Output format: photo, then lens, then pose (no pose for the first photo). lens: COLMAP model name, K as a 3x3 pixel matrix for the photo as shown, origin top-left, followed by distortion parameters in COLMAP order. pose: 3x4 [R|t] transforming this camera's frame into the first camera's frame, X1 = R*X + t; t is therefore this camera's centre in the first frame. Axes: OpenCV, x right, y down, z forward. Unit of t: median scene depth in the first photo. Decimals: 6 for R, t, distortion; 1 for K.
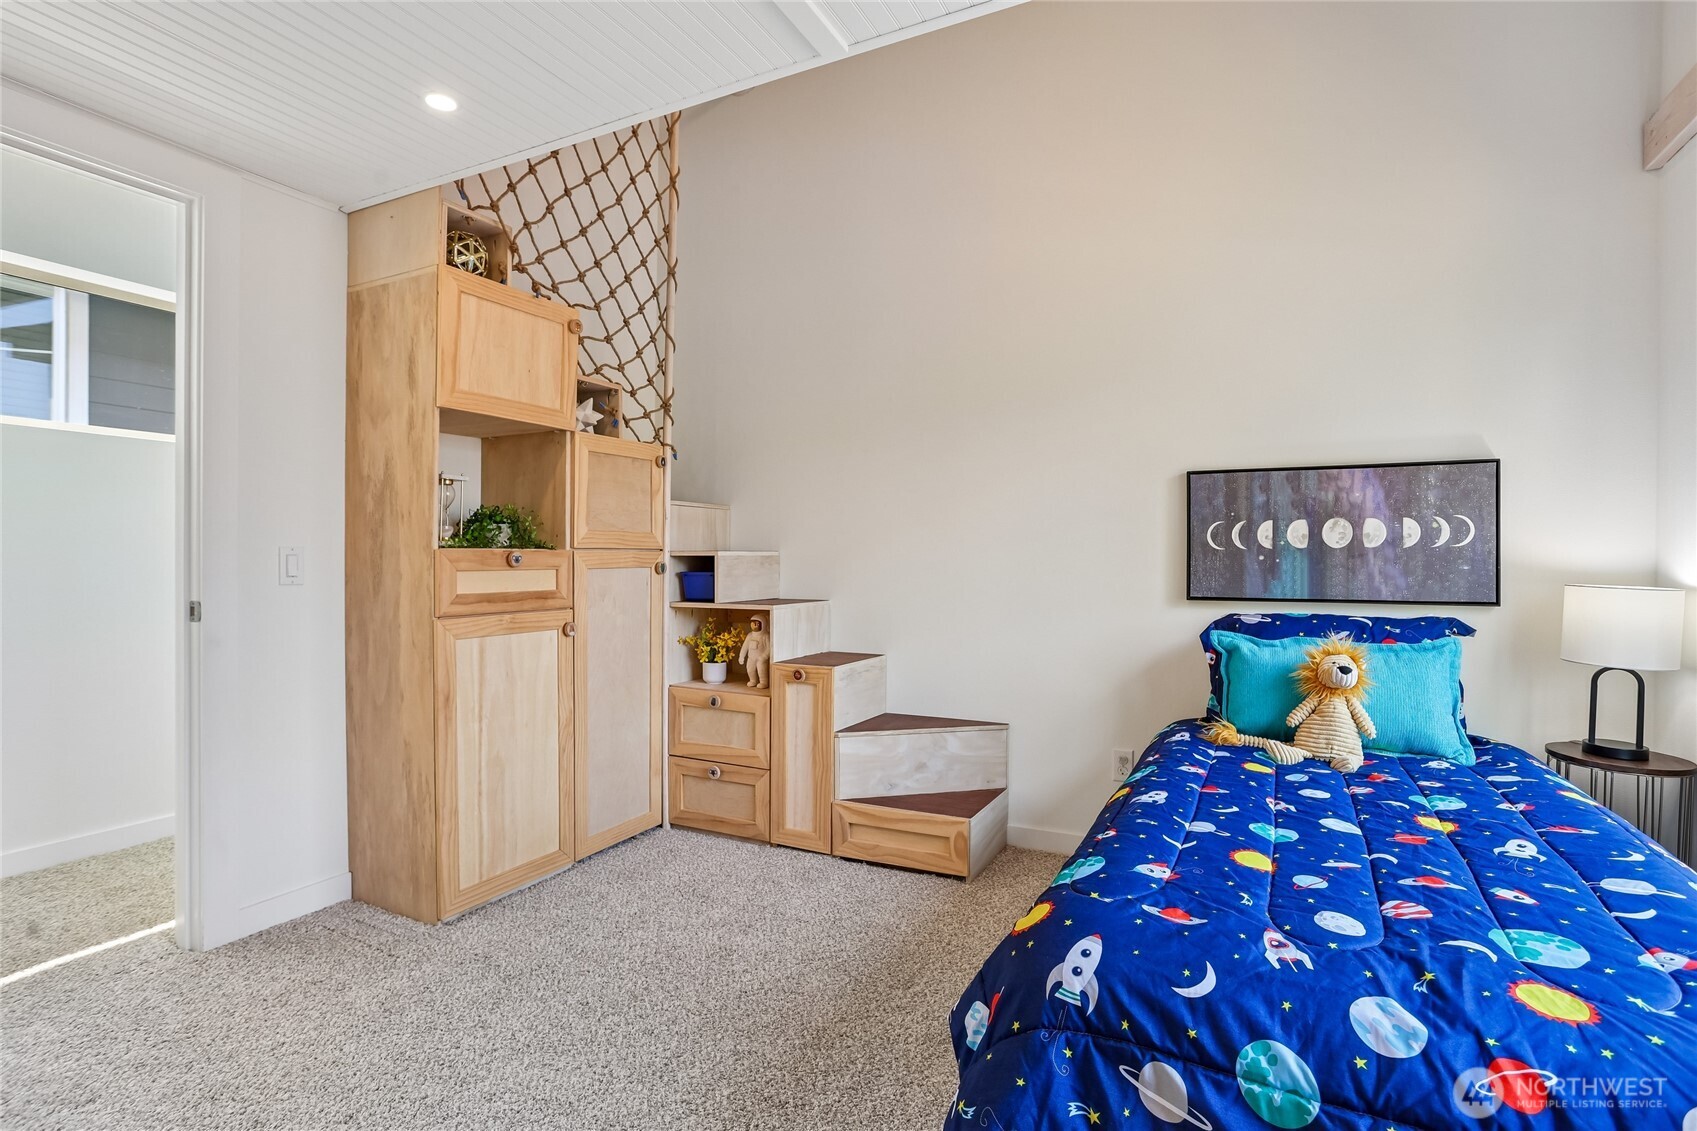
lens RADIAL K [[849.5, 0, 845.2], [0, 849.5, 569.0], [0, 0, 1]] dist [-0.089761, 0.044505]
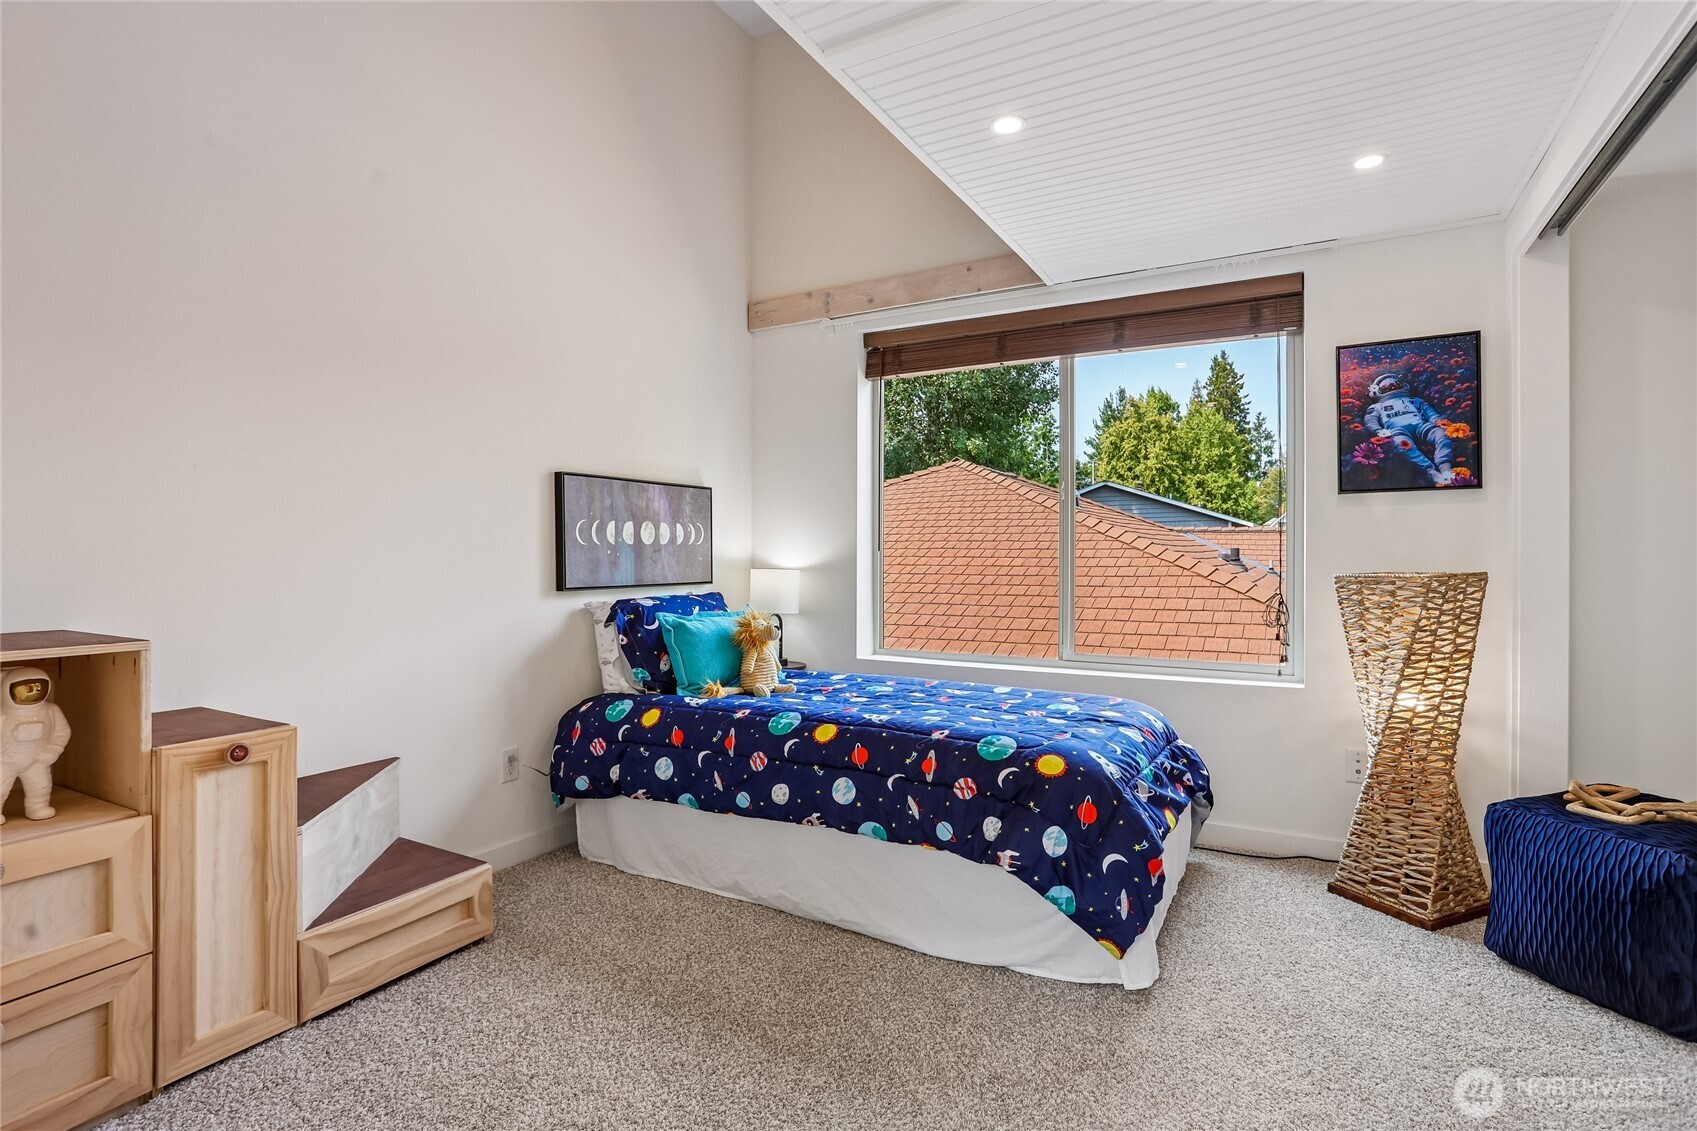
lens RADIAL K [[823.0, 0, 846.3], [0, 823.0, 575.9], [0, 0, 1]] dist [-0.067773, 0.035750]
pose [[0.024784, -0.025979, 0.999355, -0.656853], [0.012789, 0.999589, 0.025668, -0.005229], [-0.999611, 0.012144, 0.025106, 0.635863]]
